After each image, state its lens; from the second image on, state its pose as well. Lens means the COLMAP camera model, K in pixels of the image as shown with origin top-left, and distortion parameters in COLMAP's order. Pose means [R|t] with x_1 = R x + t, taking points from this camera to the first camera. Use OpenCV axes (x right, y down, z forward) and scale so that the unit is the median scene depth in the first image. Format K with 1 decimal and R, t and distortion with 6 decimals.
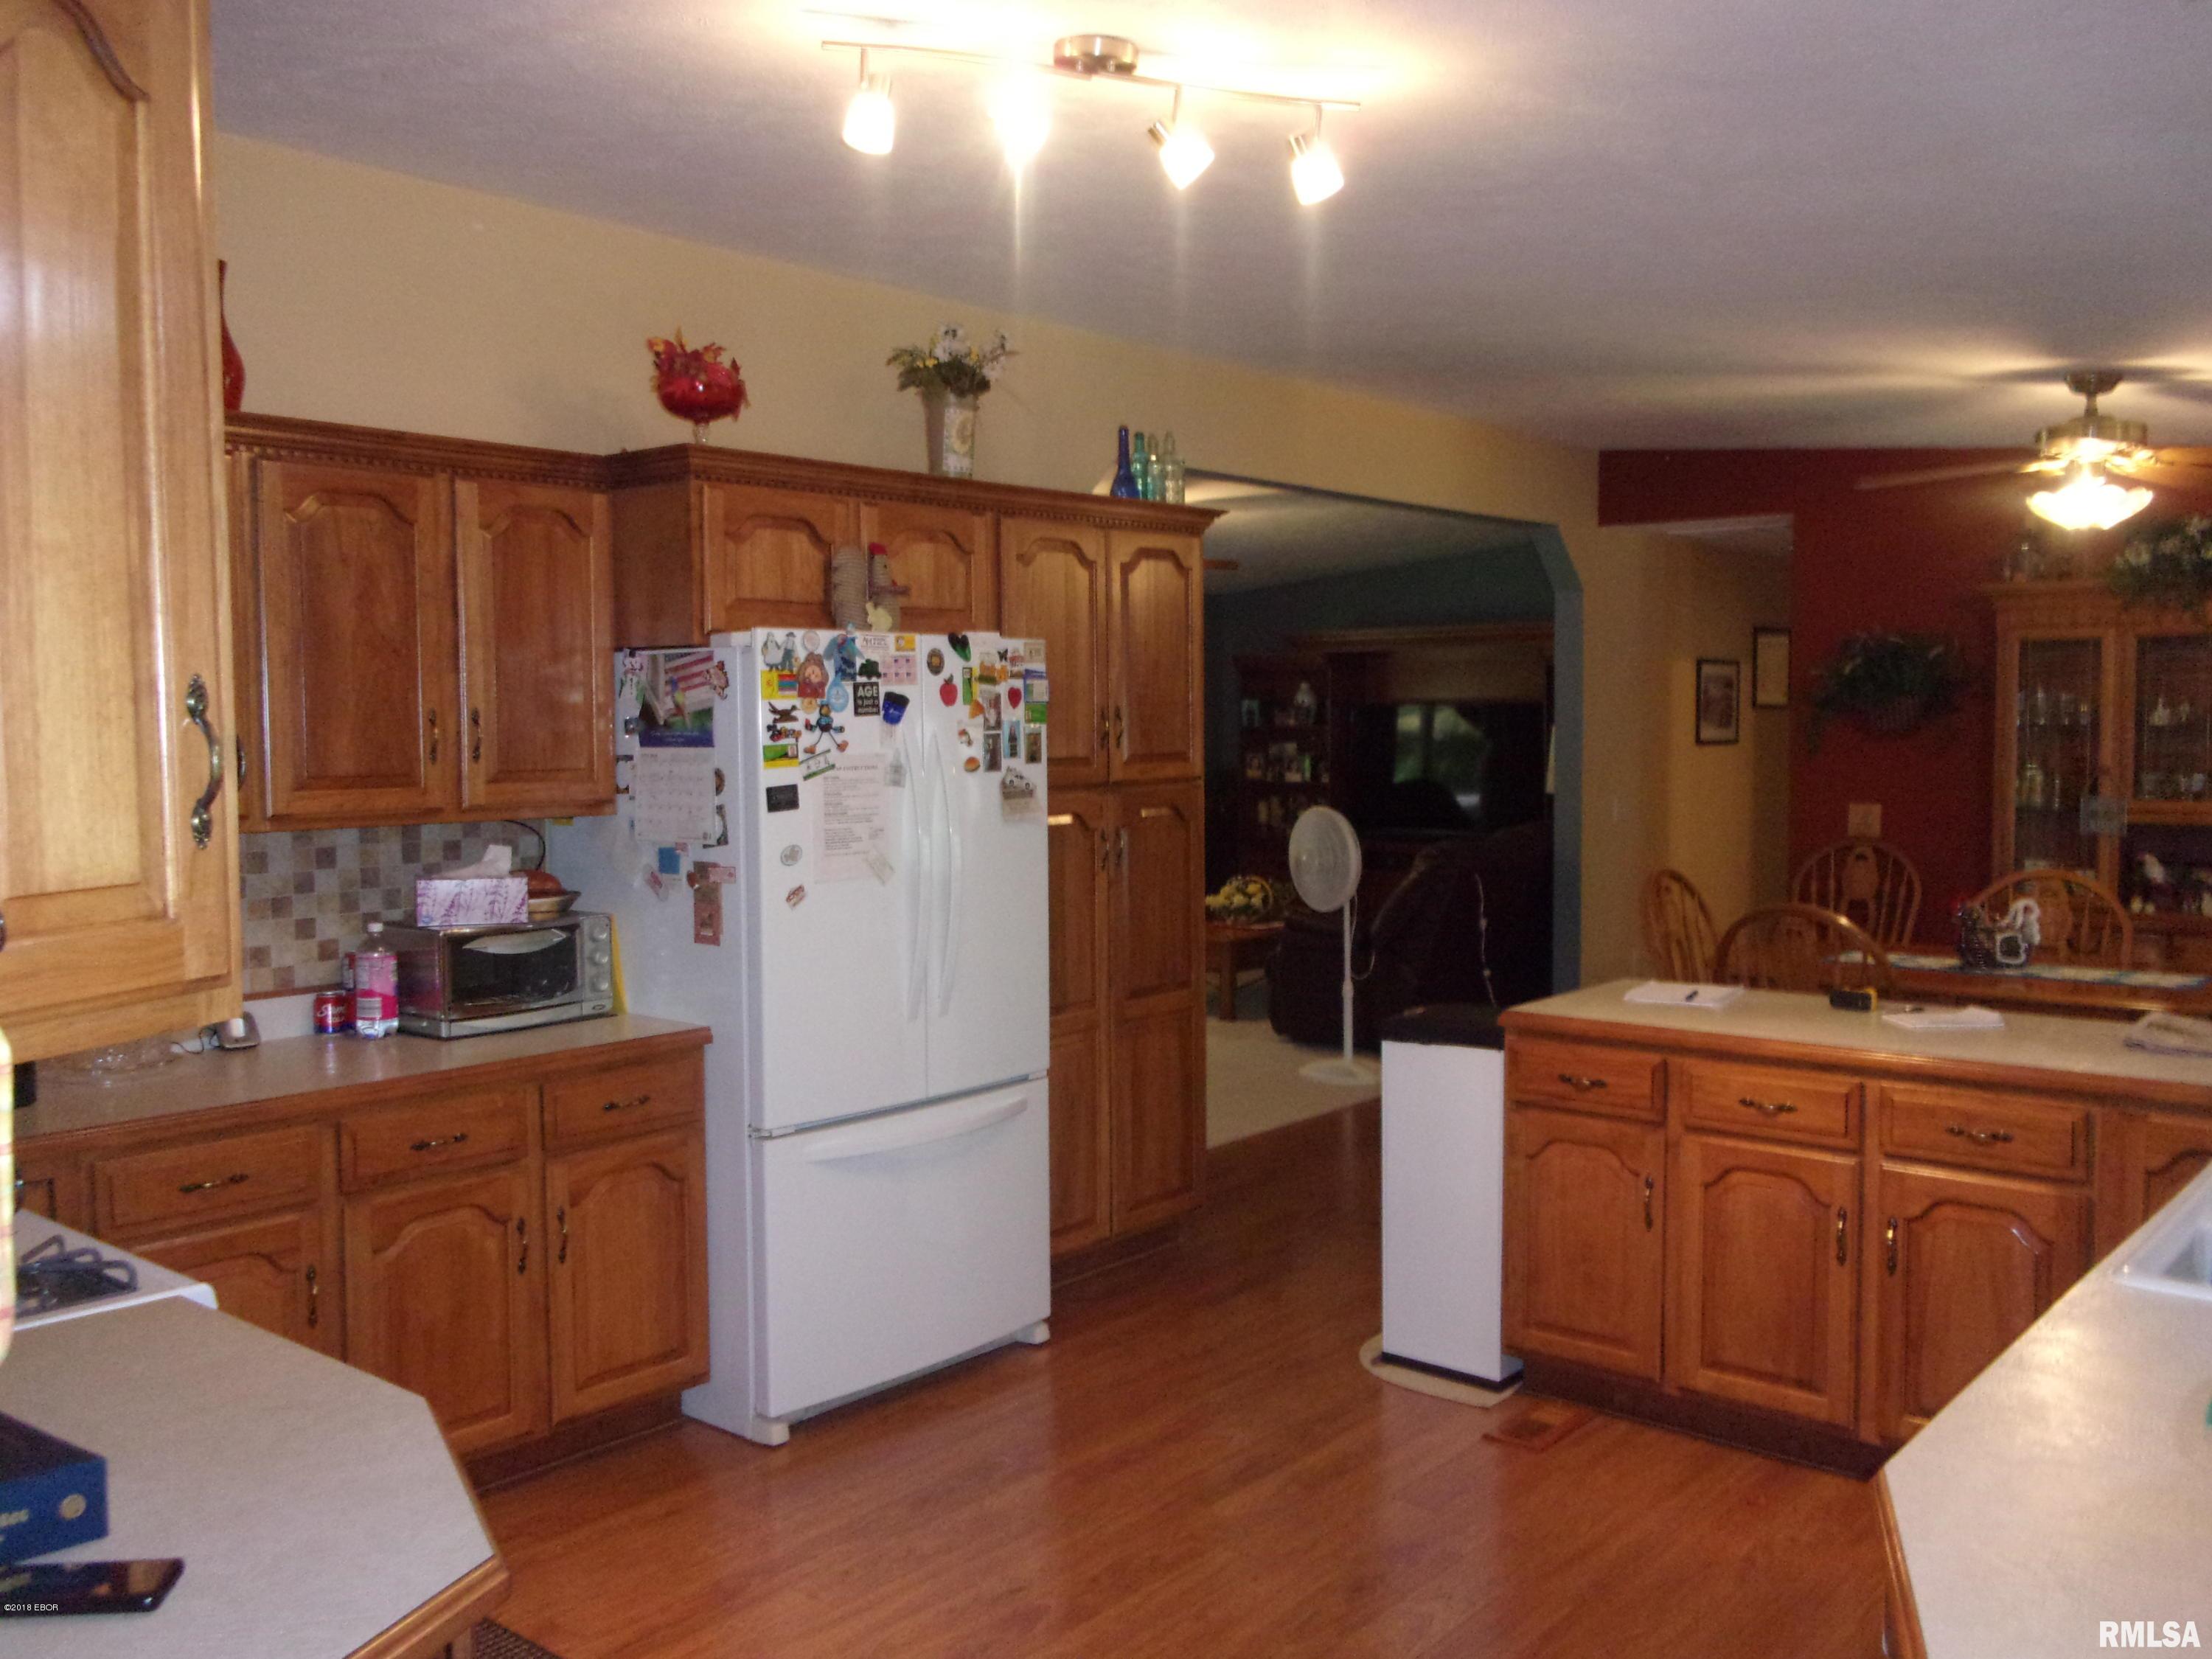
lens RADIAL K [[1861.3, 0, 1114.5], [0, 1861.3, 837.8], [0, 0, 1]] dist [0.020824, -0.036094]
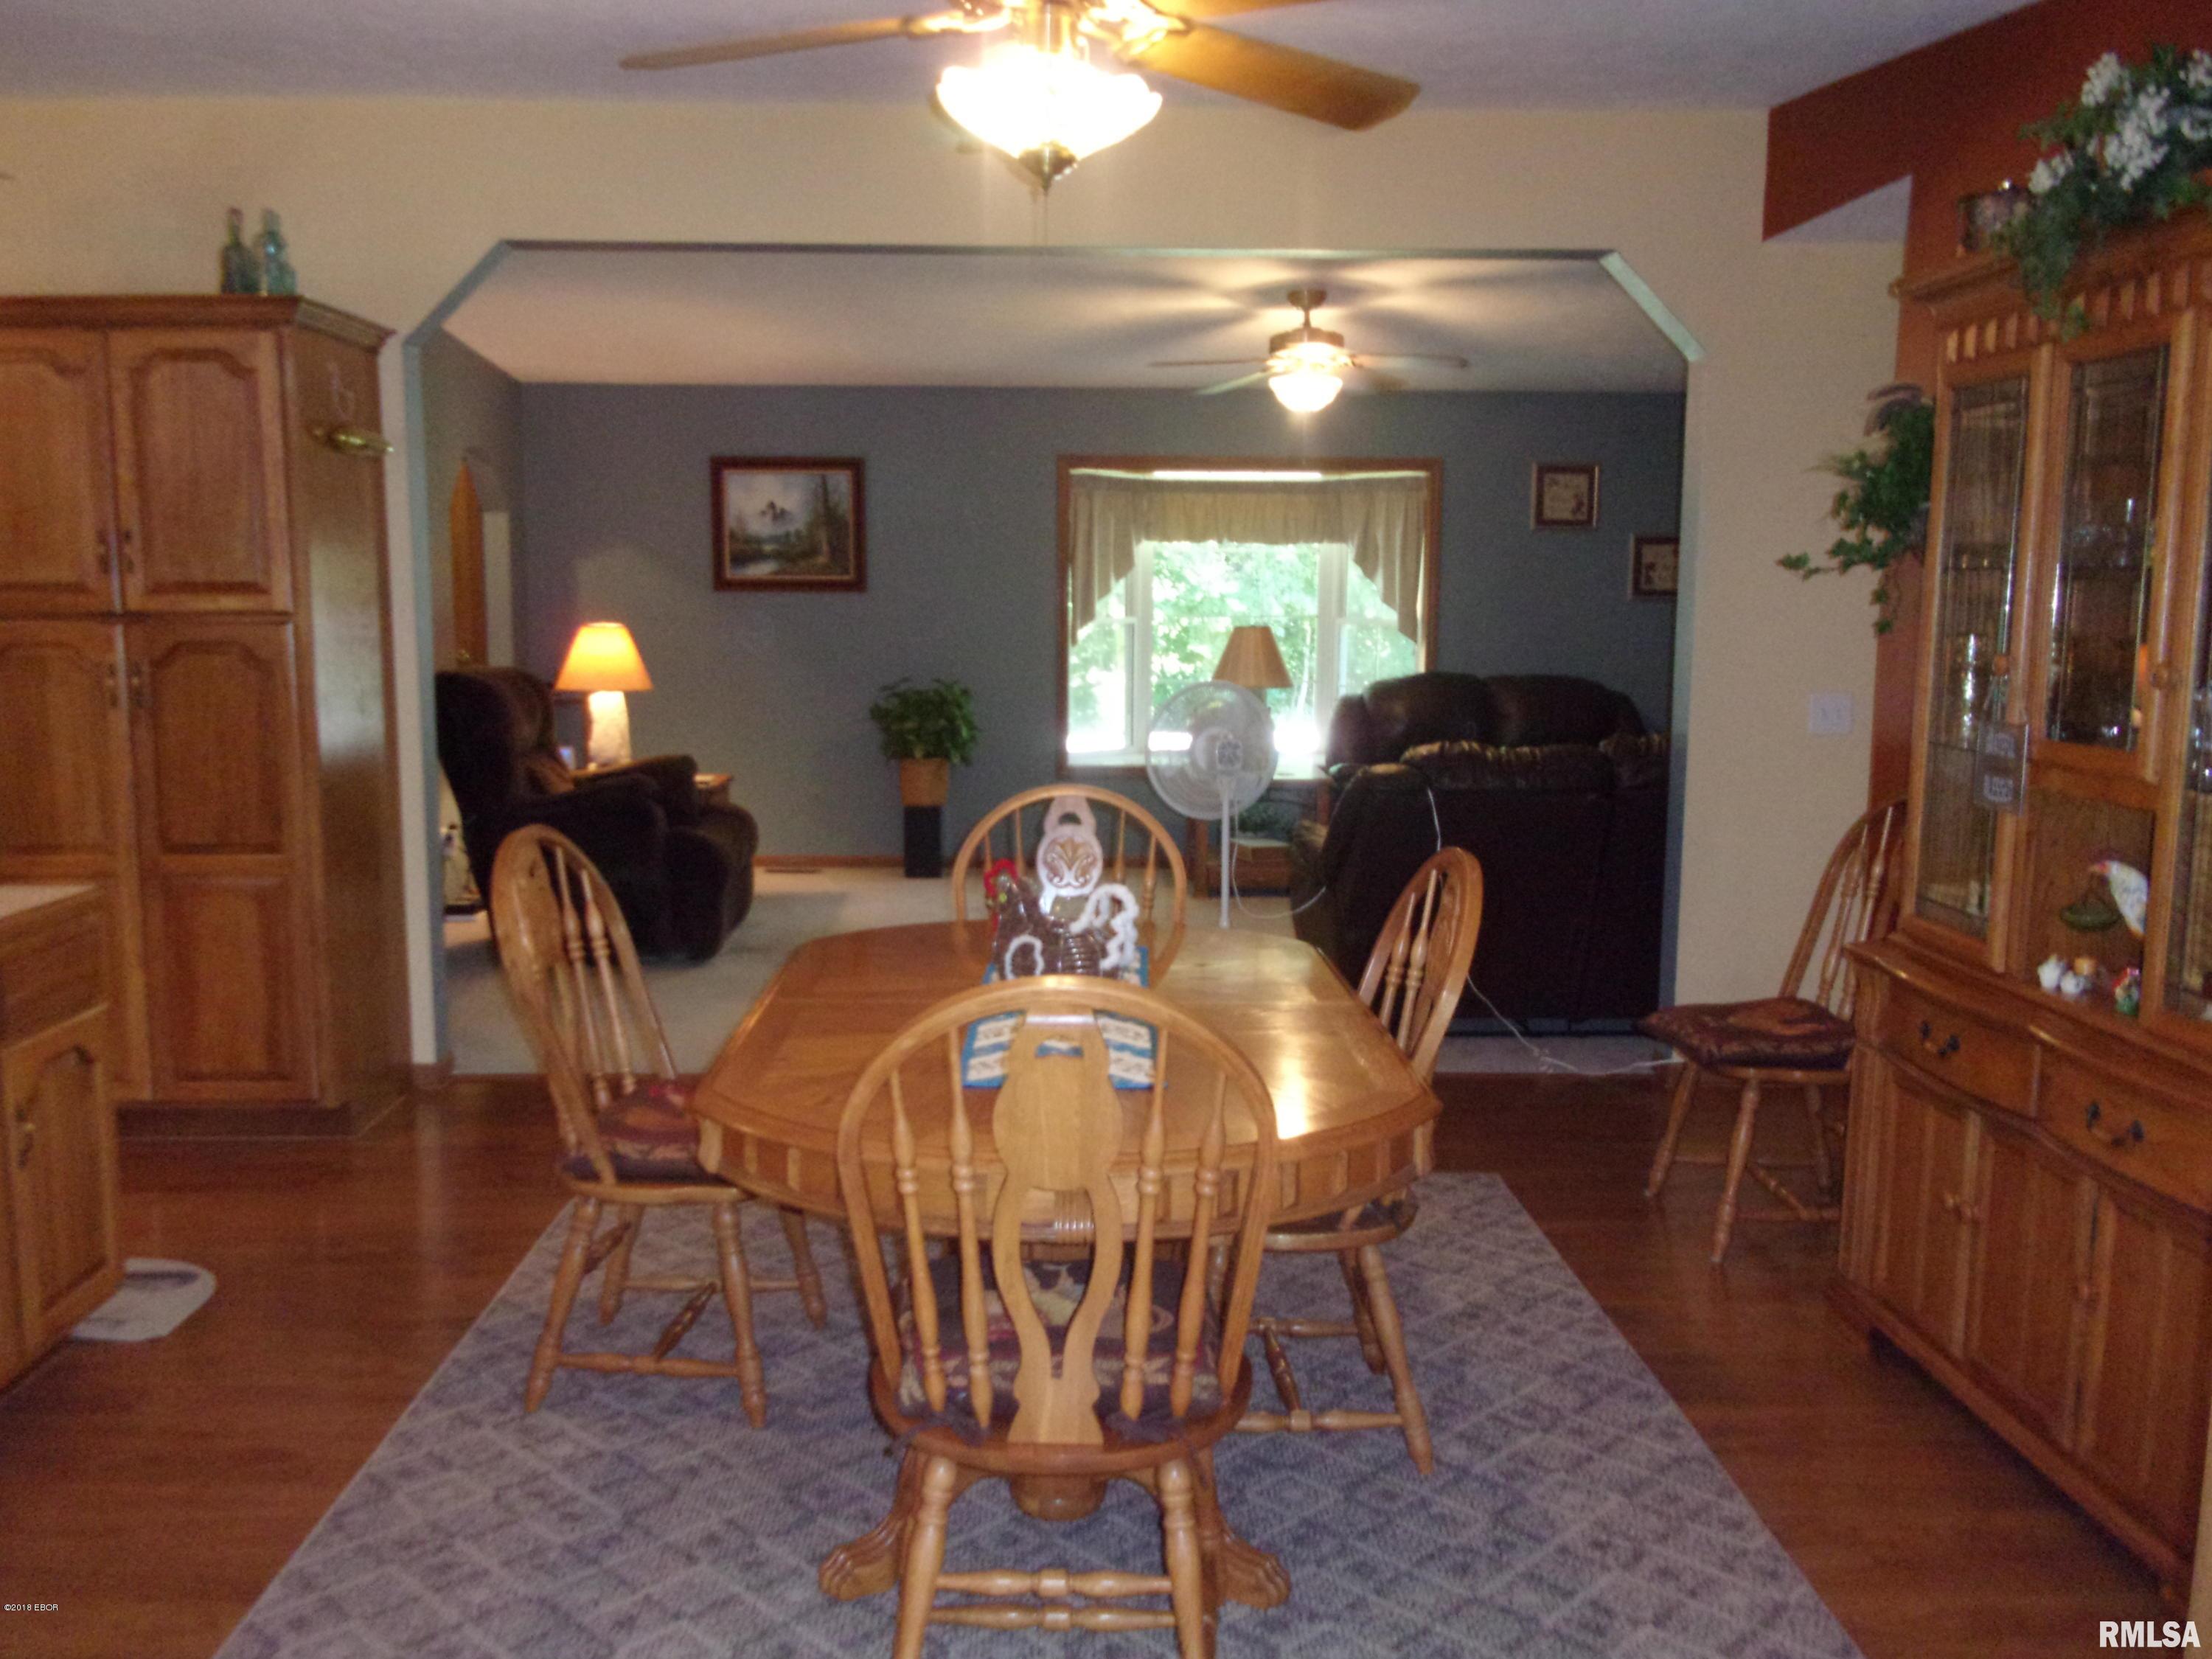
lens RADIAL K [[1861.3, 0, 1095.7], [0, 1861.3, 836.8], [0, 0, 1]] dist [0.020824, -0.036094]
pose [[0.656331, 0.107282, -0.746807, 1.171980], [-0.056498, 0.994048, 0.093146, -0.038080], [0.752355, -0.018942, 0.658486, 0.874442]]
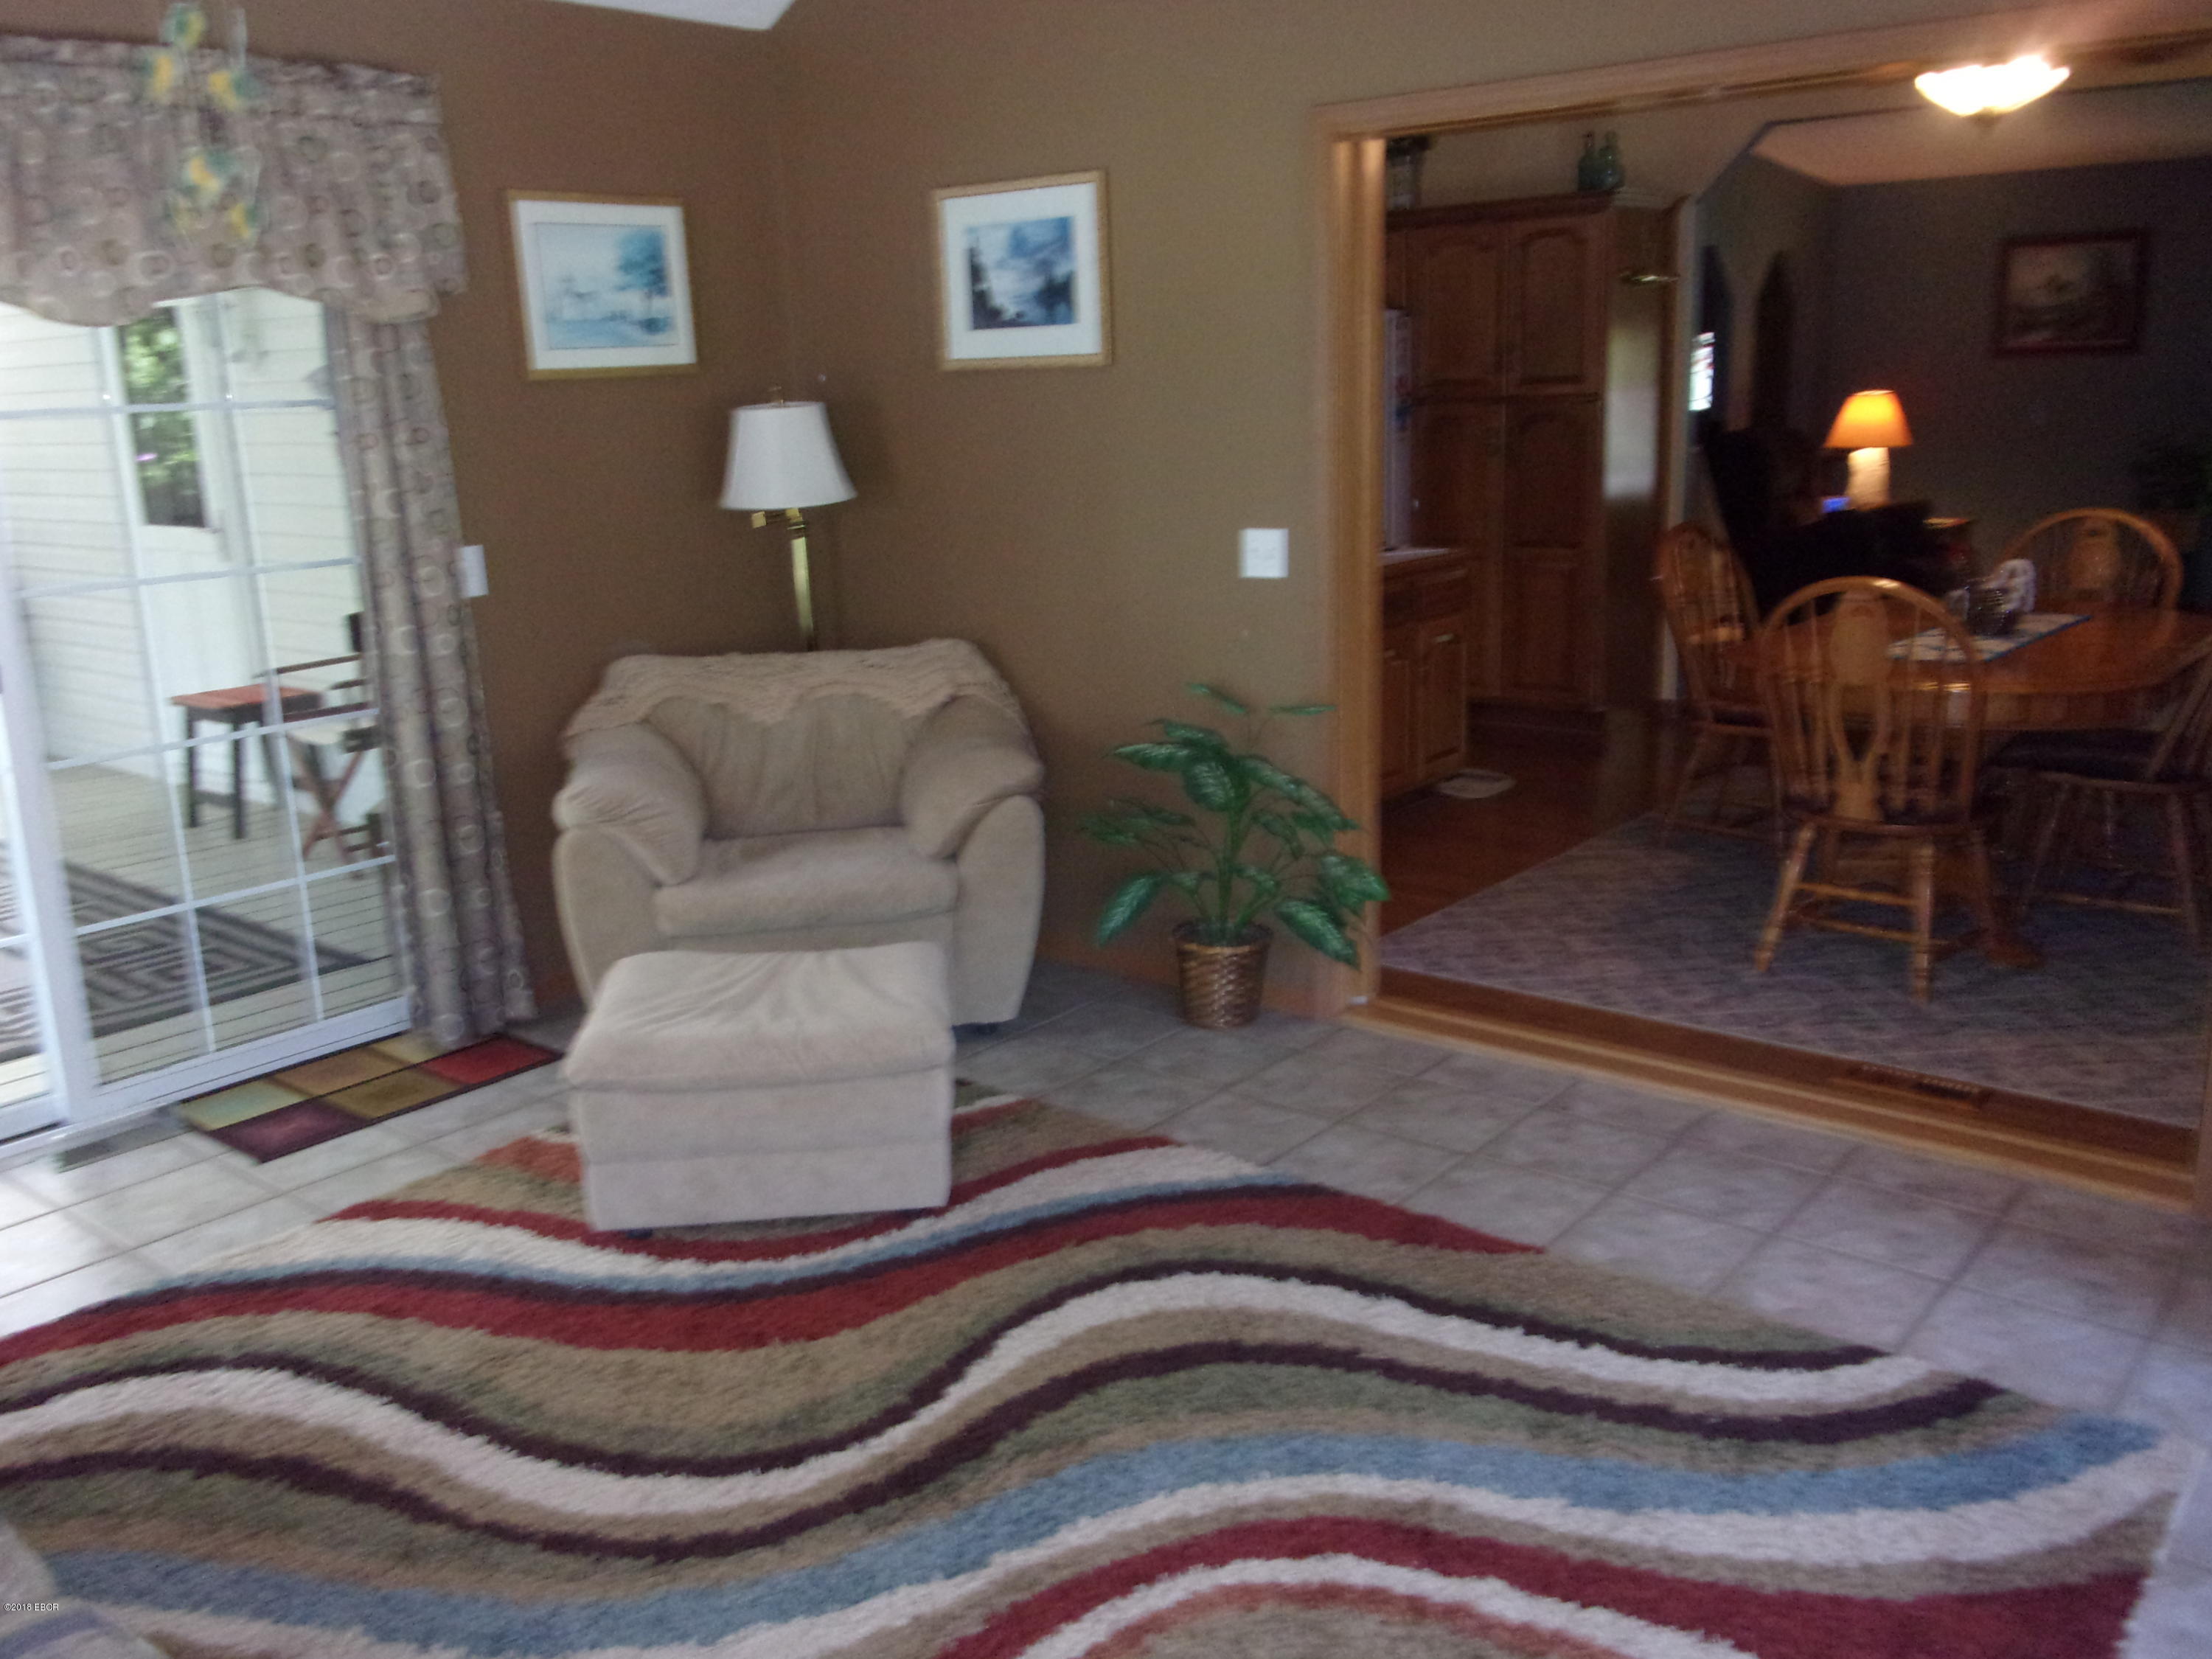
lens RADIAL K [[1861.3, 0, 1104.1], [0, 1861.3, 838.9], [0, 0, 1]] dist [0.020824, -0.036094]
pose [[0.005291, 0.248814, -0.968537, 1.792480], [-0.030984, 0.968126, 0.248539, -0.056228], [0.999506, 0.028694, 0.012831, 0.774538]]
